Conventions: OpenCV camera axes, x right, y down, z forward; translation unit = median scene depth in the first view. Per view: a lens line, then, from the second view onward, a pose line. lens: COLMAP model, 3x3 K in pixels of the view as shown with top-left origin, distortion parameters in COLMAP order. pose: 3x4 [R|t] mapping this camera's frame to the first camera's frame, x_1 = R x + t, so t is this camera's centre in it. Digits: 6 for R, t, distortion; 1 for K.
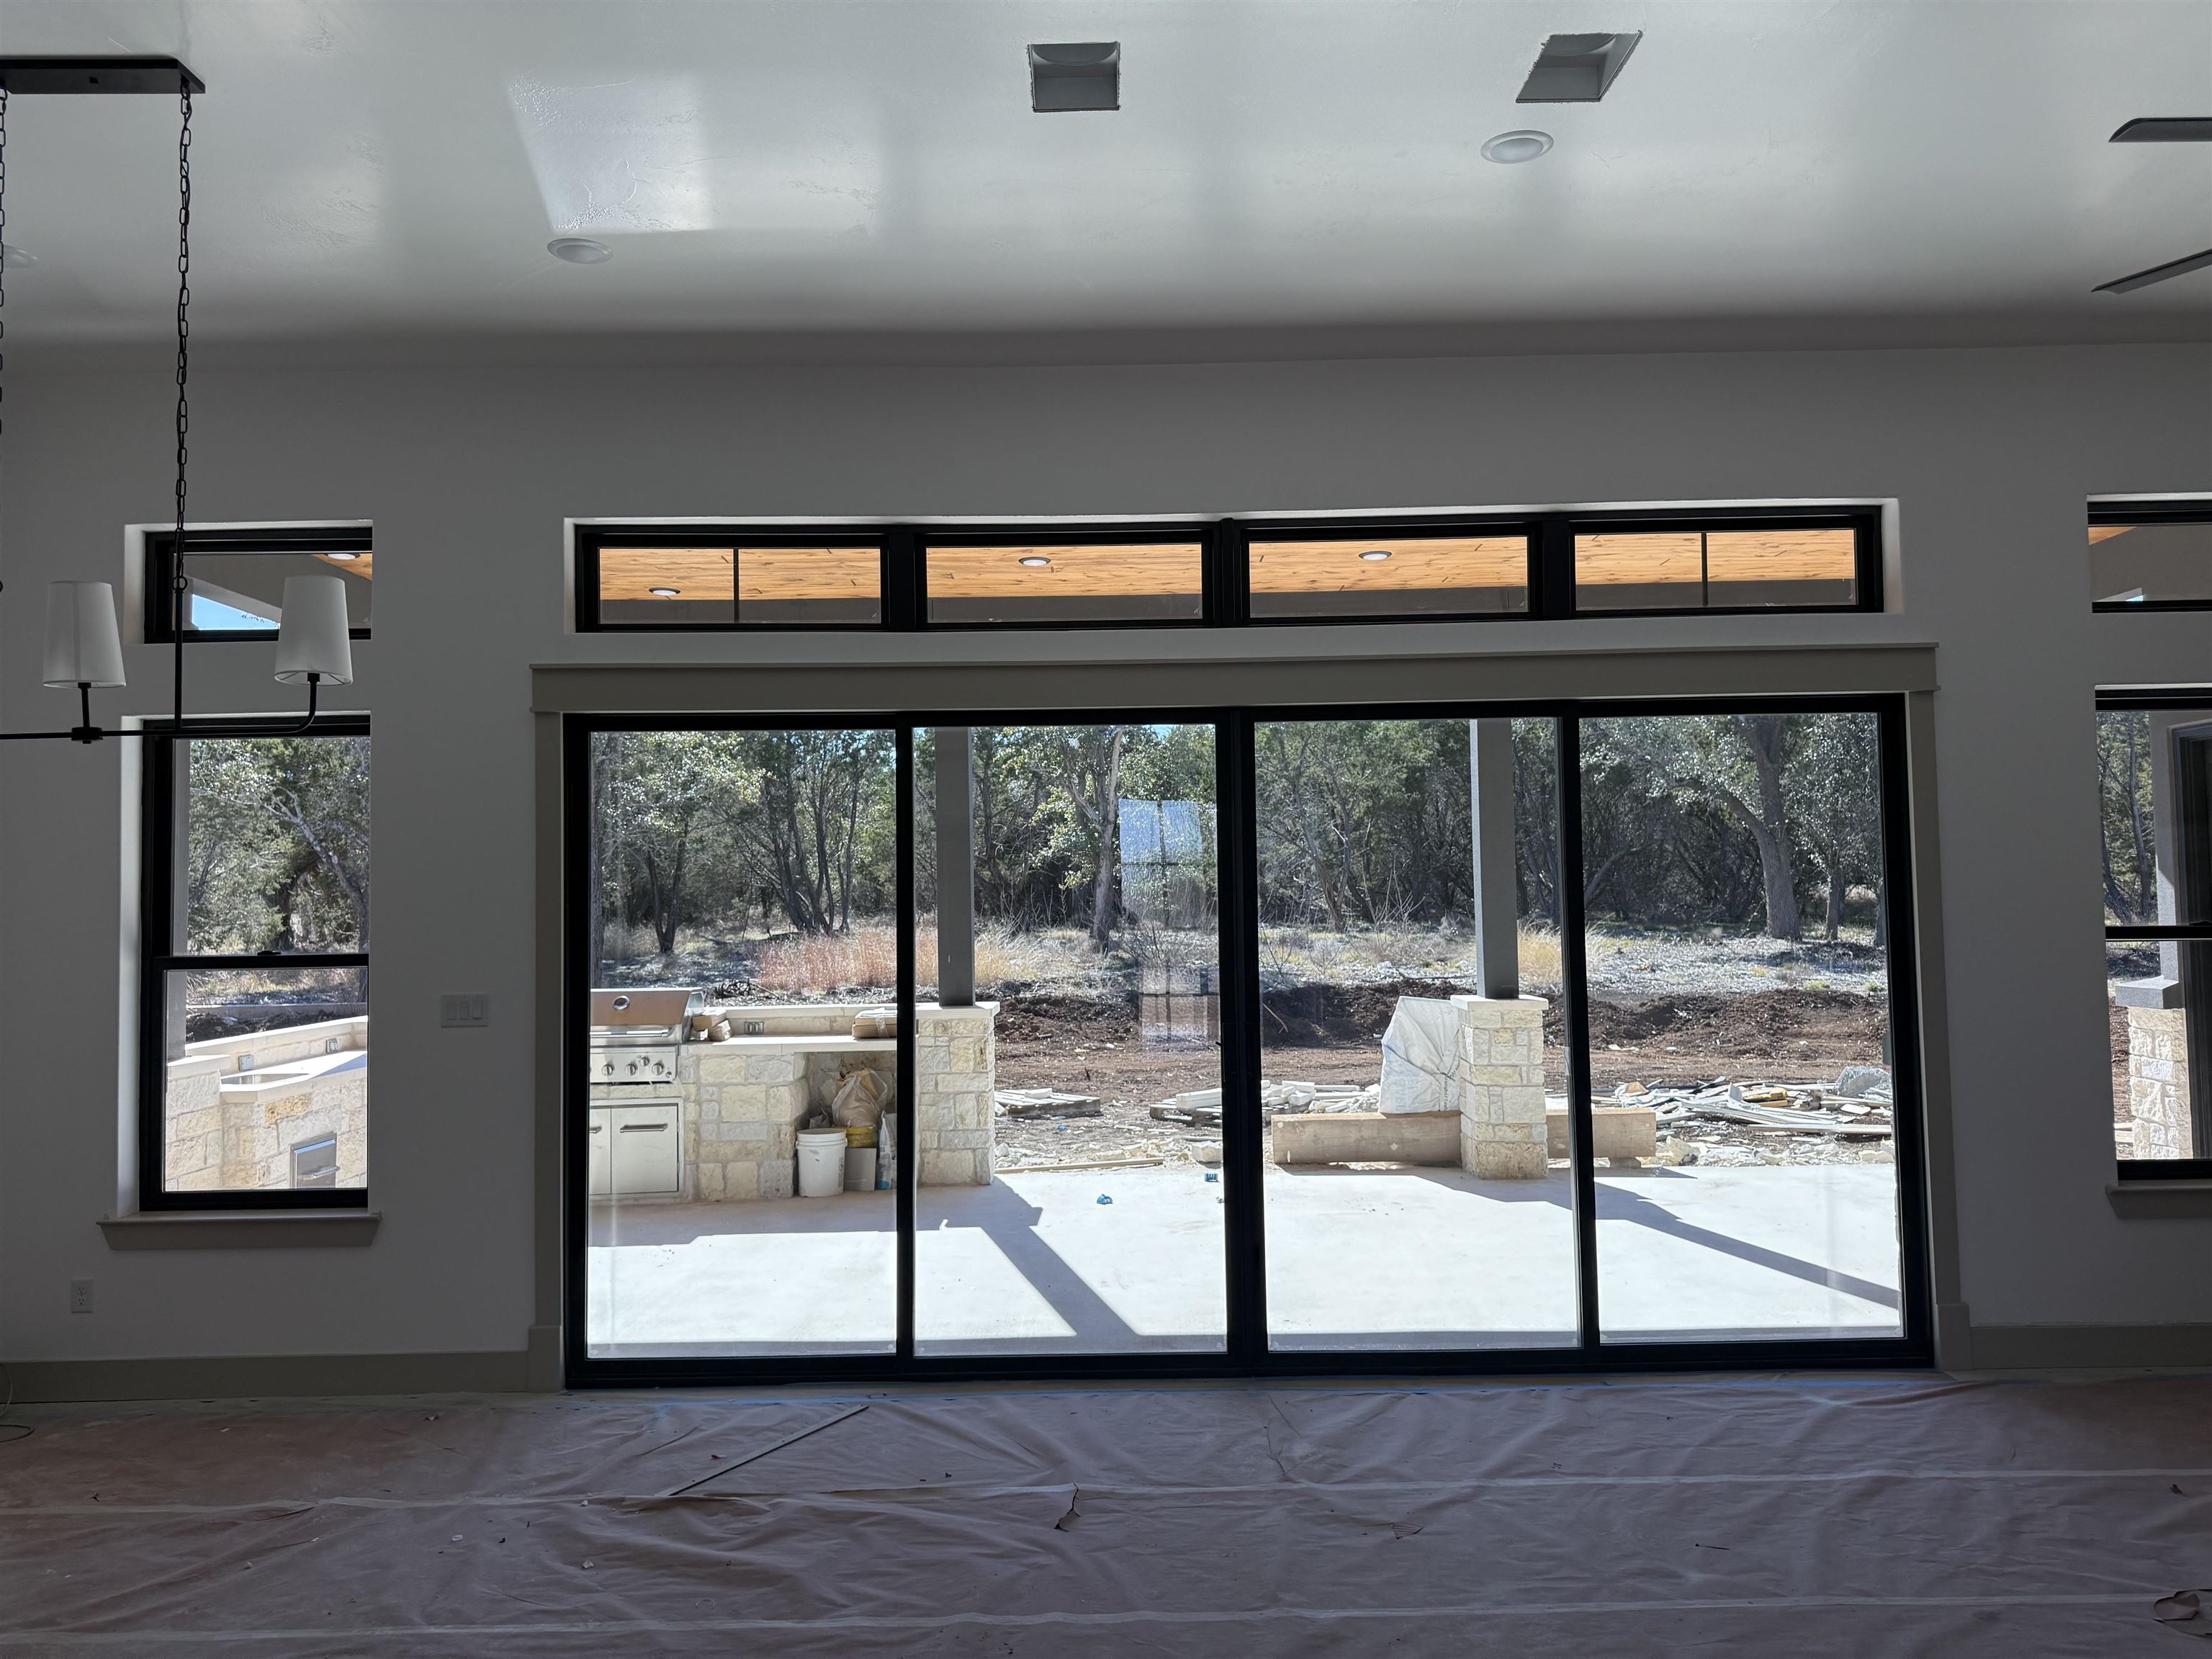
lens RADIAL K [[1548.1, 0, 1110.1], [0, 1548.1, 826.0], [0, 0, 1]] dist [0.007476, 0.000358]
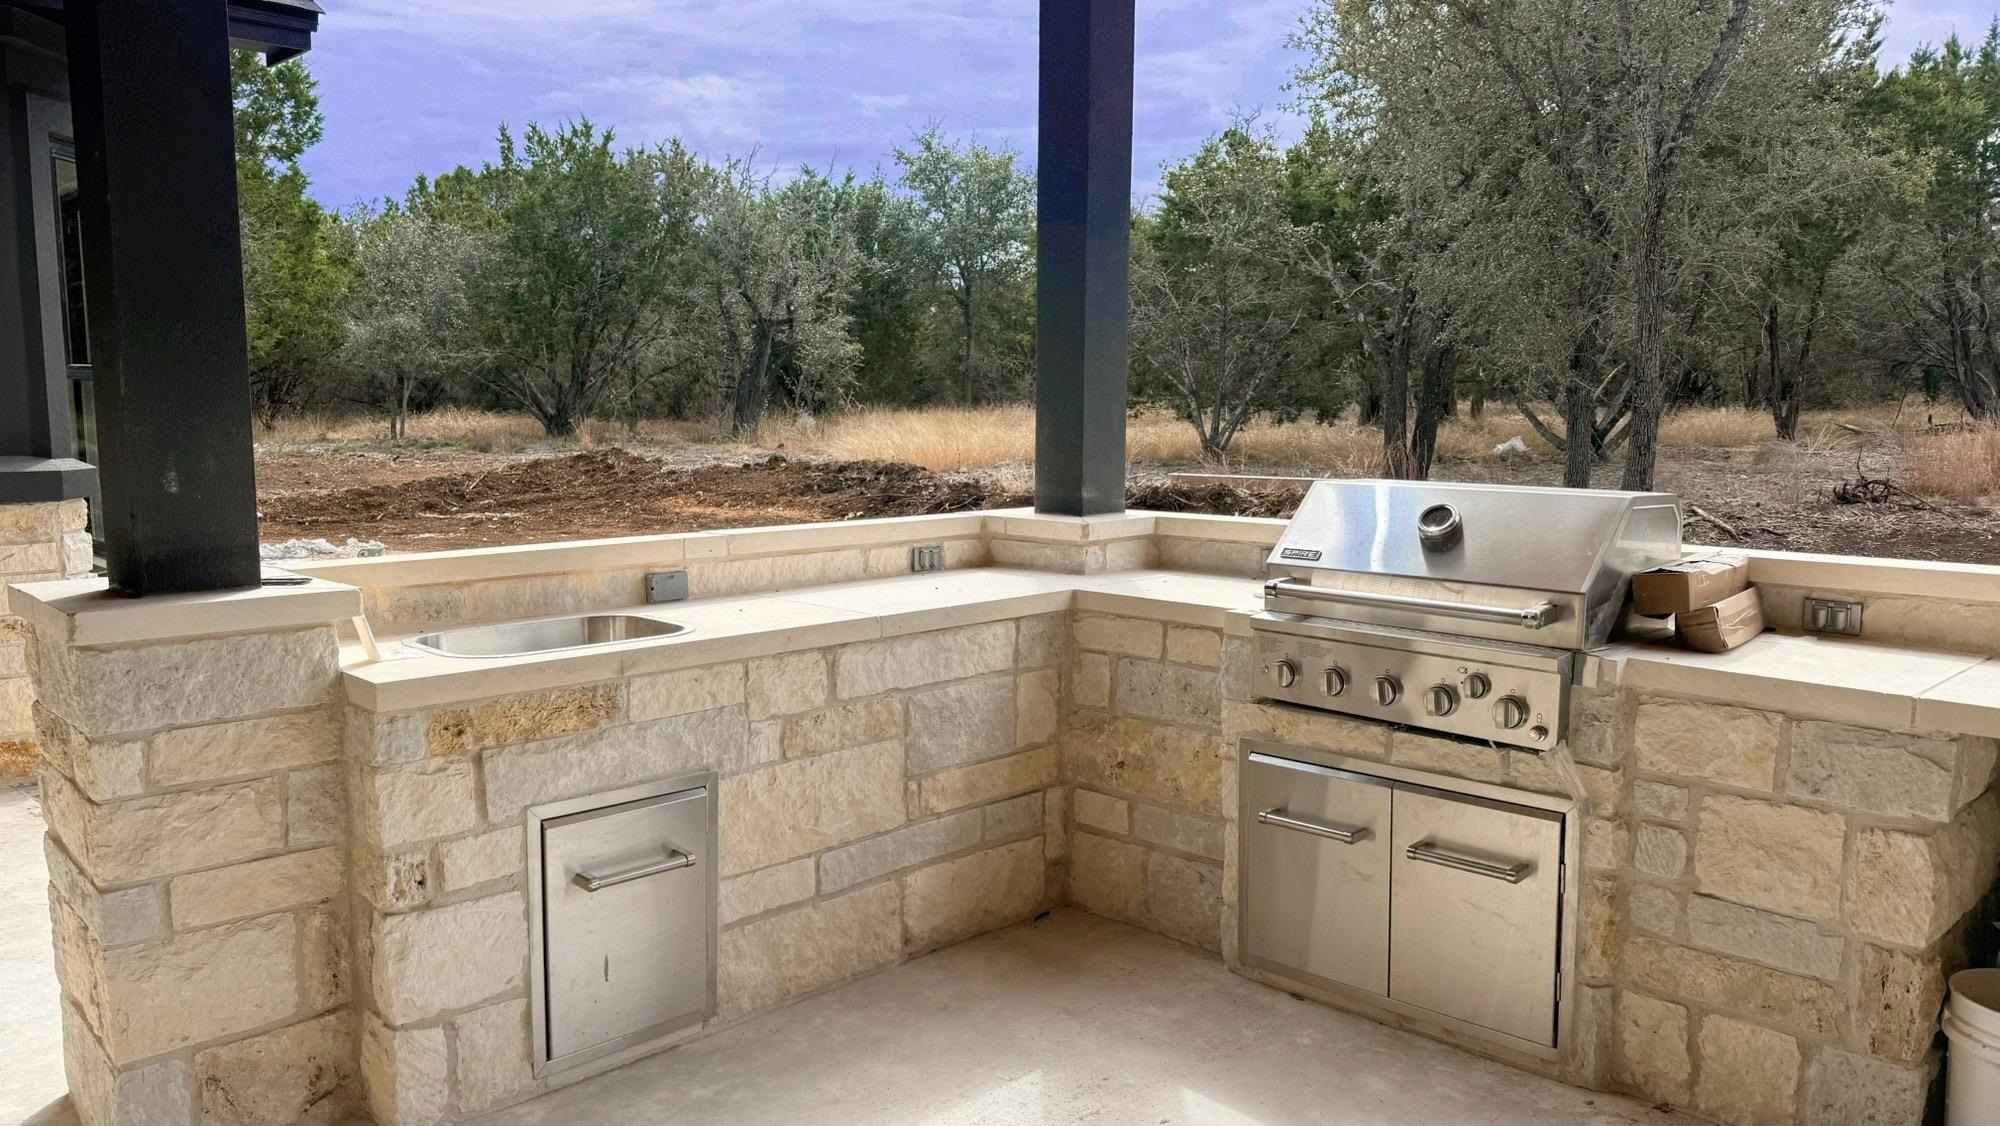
lens RADIAL K [[1427.6, 0, 1003.1], [0, 1427.6, 553.2], [0, 0, 1]] dist [0.001276, -0.002664]
pose [[0.701338, 0.093014, -0.706734, -0.142929], [0.021565, 0.988228, 0.151462, 0.067165], [0.712502, -0.121467, 0.691076, 0.686449]]
